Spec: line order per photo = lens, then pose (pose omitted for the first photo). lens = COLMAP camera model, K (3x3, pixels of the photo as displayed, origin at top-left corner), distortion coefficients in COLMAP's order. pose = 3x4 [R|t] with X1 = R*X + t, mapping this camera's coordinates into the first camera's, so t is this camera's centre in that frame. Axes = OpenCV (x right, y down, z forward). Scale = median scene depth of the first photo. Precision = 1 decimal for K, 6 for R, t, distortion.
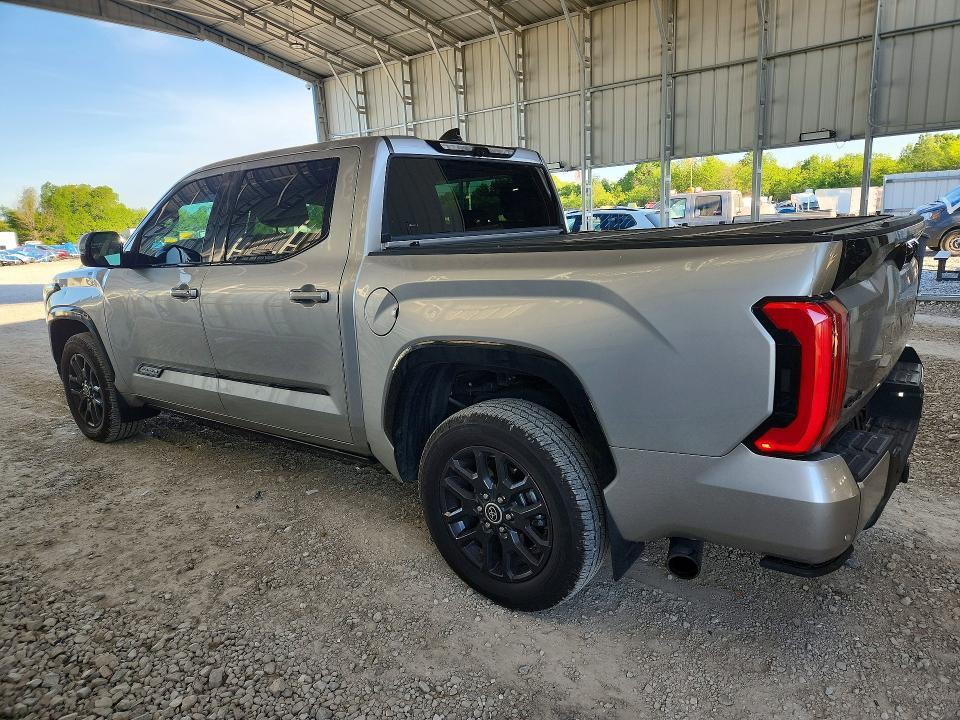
lens RADIAL K [[652.8, 0, 485.3], [0, 652.8, 377.2], [0, 0, 1]] dist [0.008382, 0.000052]
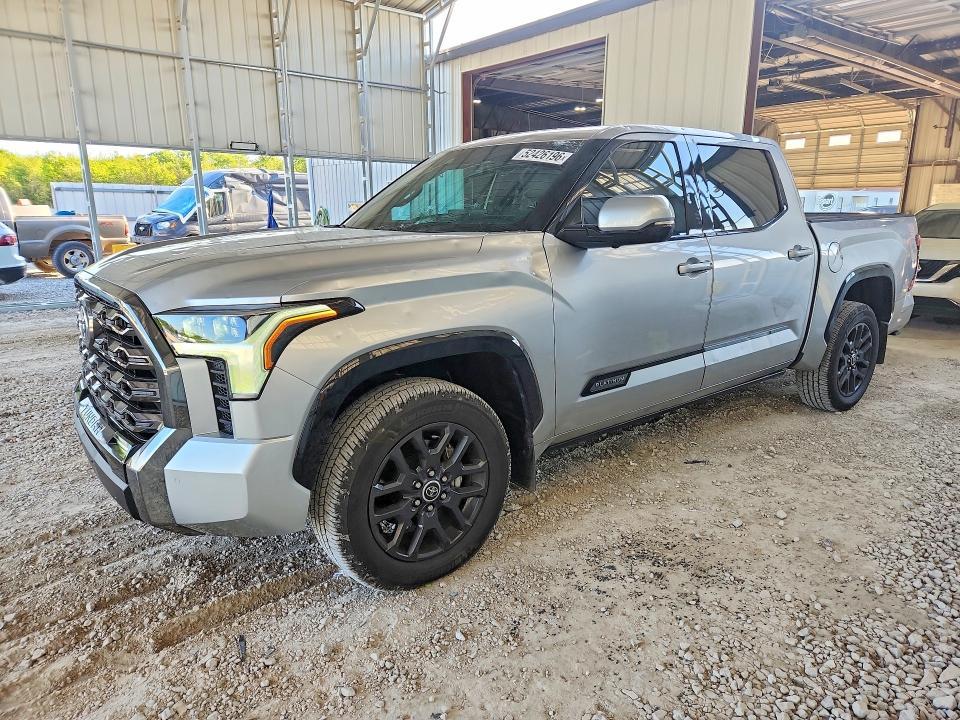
lens RADIAL K [[652.8, 0, 485.3], [0, 652.8, 377.2], [0, 0, 1]] dist [0.008382, 0.000052]
pose [[0.213795, -0.190407, 0.958142, -1.318090], [0.208954, 0.967033, 0.145549, -0.162708], [-0.954269, 0.169090, 0.246534, 0.989663]]
